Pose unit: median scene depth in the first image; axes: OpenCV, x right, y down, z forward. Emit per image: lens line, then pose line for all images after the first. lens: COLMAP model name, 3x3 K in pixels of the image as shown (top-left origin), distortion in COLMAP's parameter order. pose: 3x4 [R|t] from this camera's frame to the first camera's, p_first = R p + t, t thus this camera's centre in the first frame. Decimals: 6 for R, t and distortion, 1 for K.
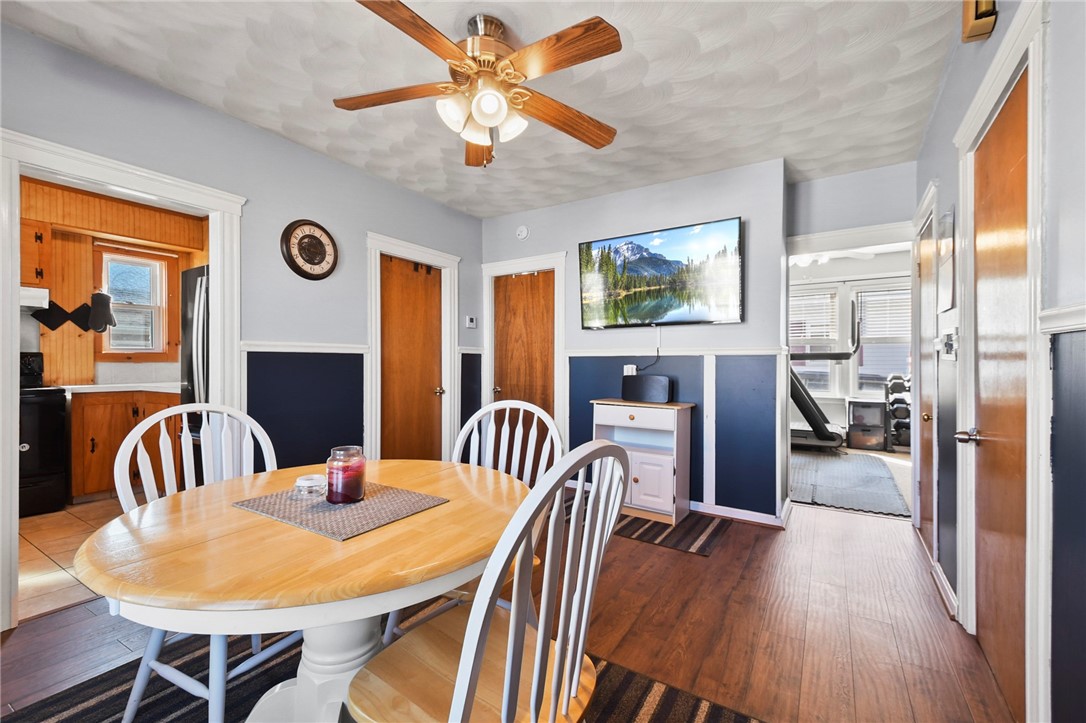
lens RADIAL K [[468.7, 0, 527.7], [0, 468.7, 363.6], [0, 0, 1]] dist [0.031360, -0.012643]
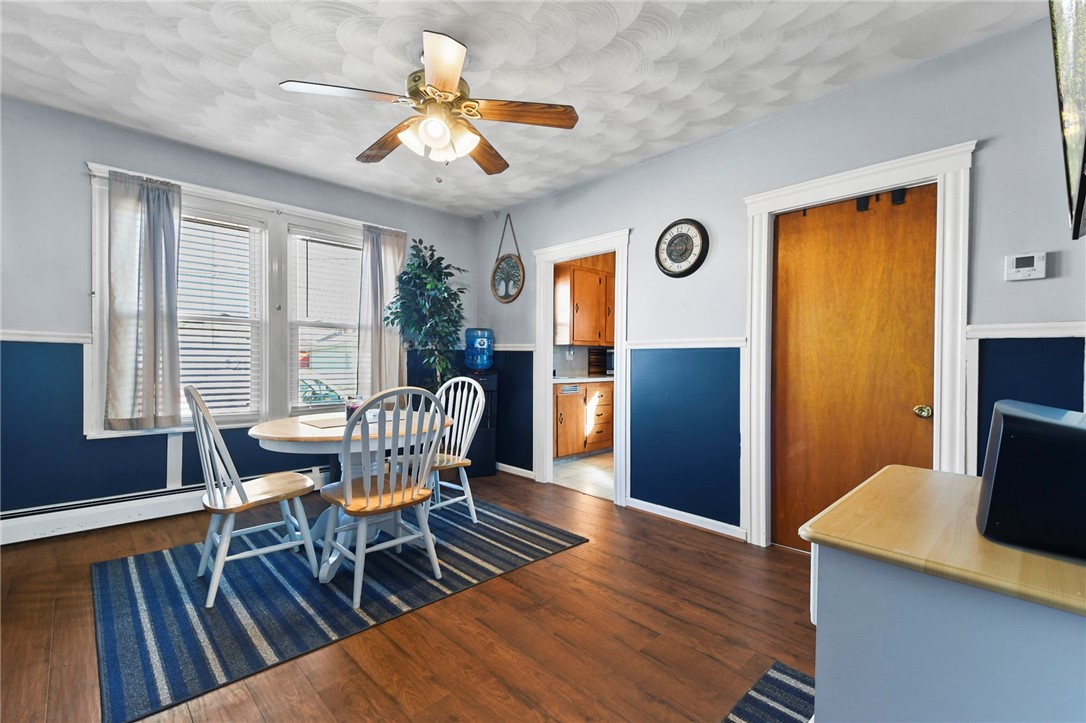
lens RADIAL K [[468.7, 0, 542.3], [0, 468.7, 364.7], [0, 0, 1]] dist [0.031360, -0.012643]
pose [[-0.221429, 0.006263, -0.975156, 0.469655], [-0.007360, 0.999940, 0.008093, 0.004364], [0.975149, 0.008970, -0.221369, 0.727214]]
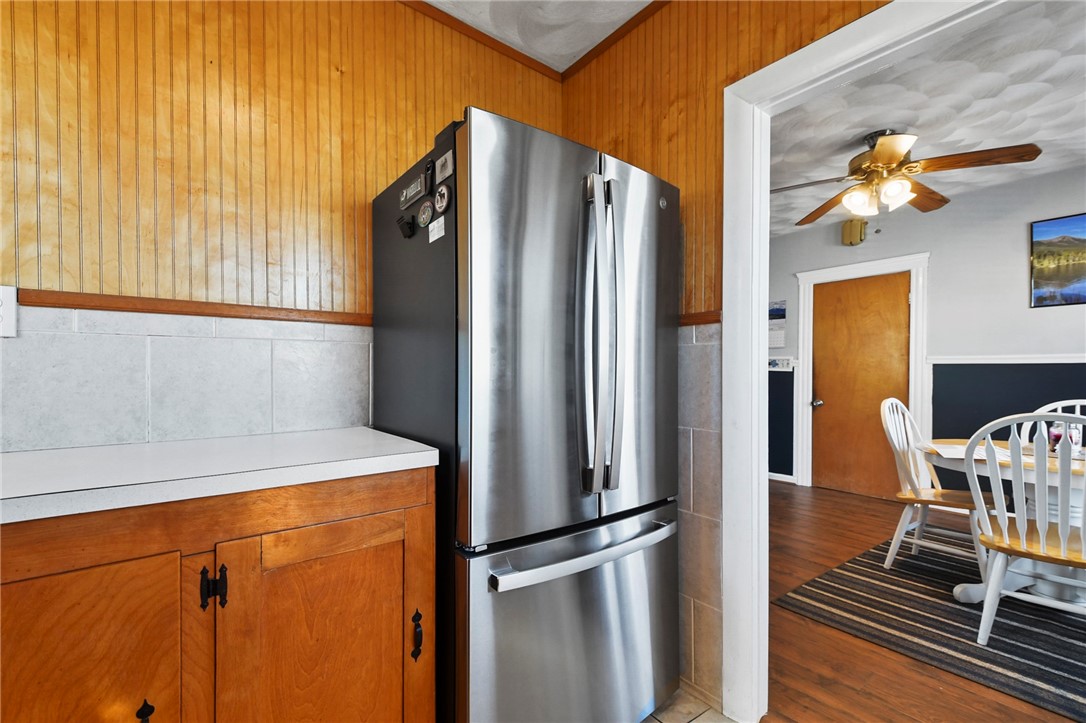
lens RADIAL K [[468.7, 0, 544.3], [0, 468.7, 372.5], [0, 0, 1]] dist [0.031360, -0.012643]
pose [[0.328975, -0.005830, 0.944321, -0.878720], [0.000758, 0.999982, 0.005910, -0.004936], [-0.944338, -0.001229, 0.328974, 0.709510]]
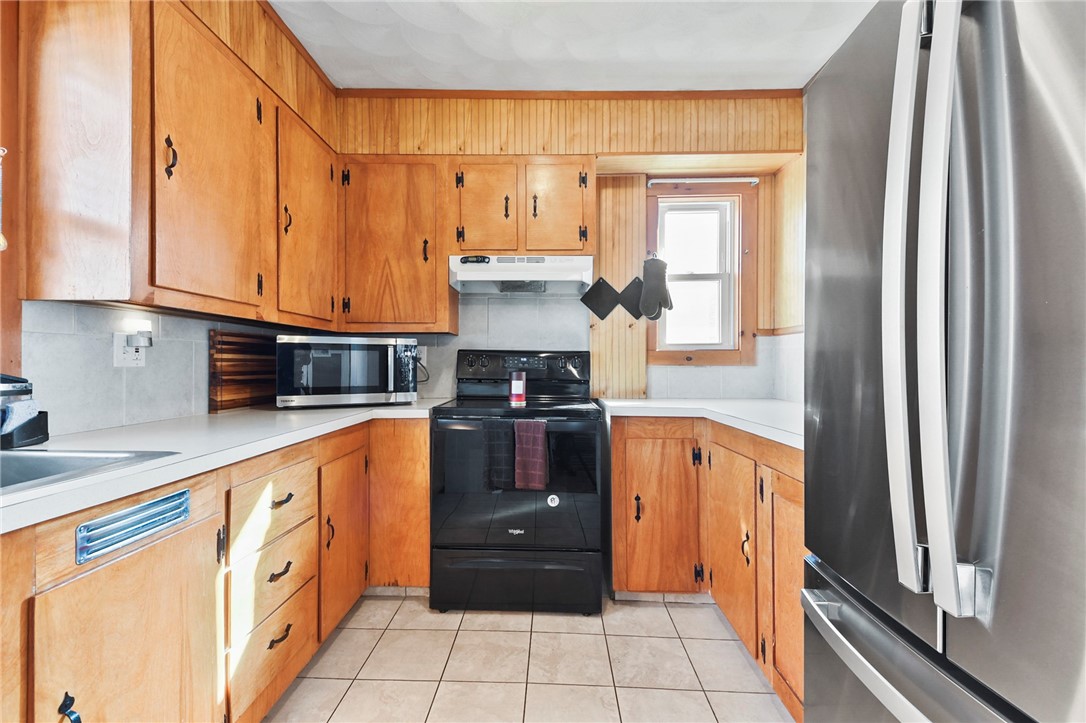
lens RADIAL K [[468.7, 0, 546.0], [0, 468.7, 363.8], [0, 0, 1]] dist [0.031360, -0.012643]
pose [[0.533275, -0.002269, -0.845939, -0.460855], [-0.004859, 0.999972, -0.005745, -0.000771], [0.845928, 0.007174, 0.533249, 0.567308]]
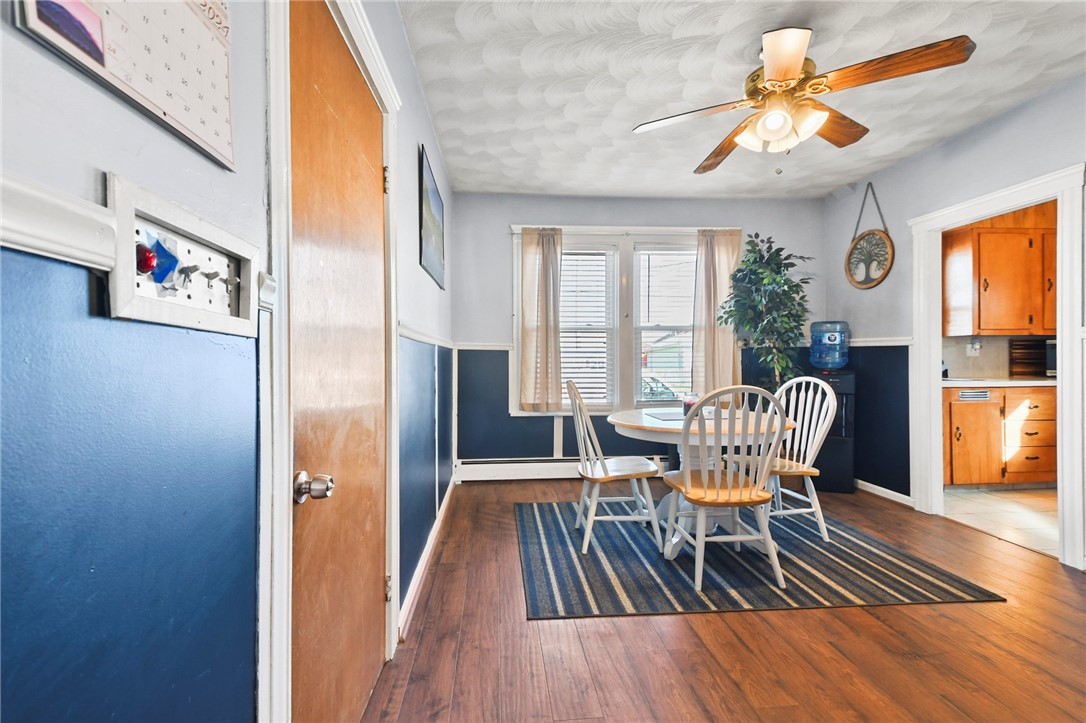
lens RADIAL K [[468.7, 0, 536.5], [0, 468.7, 361.9], [0, 0, 1]] dist [0.031360, -0.012643]
pose [[-0.789935, 0.006612, -0.613155, 0.499571], [0.004480, 0.999977, 0.005012, 0.004325], [0.613175, 0.001212, -0.789946, 0.739256]]
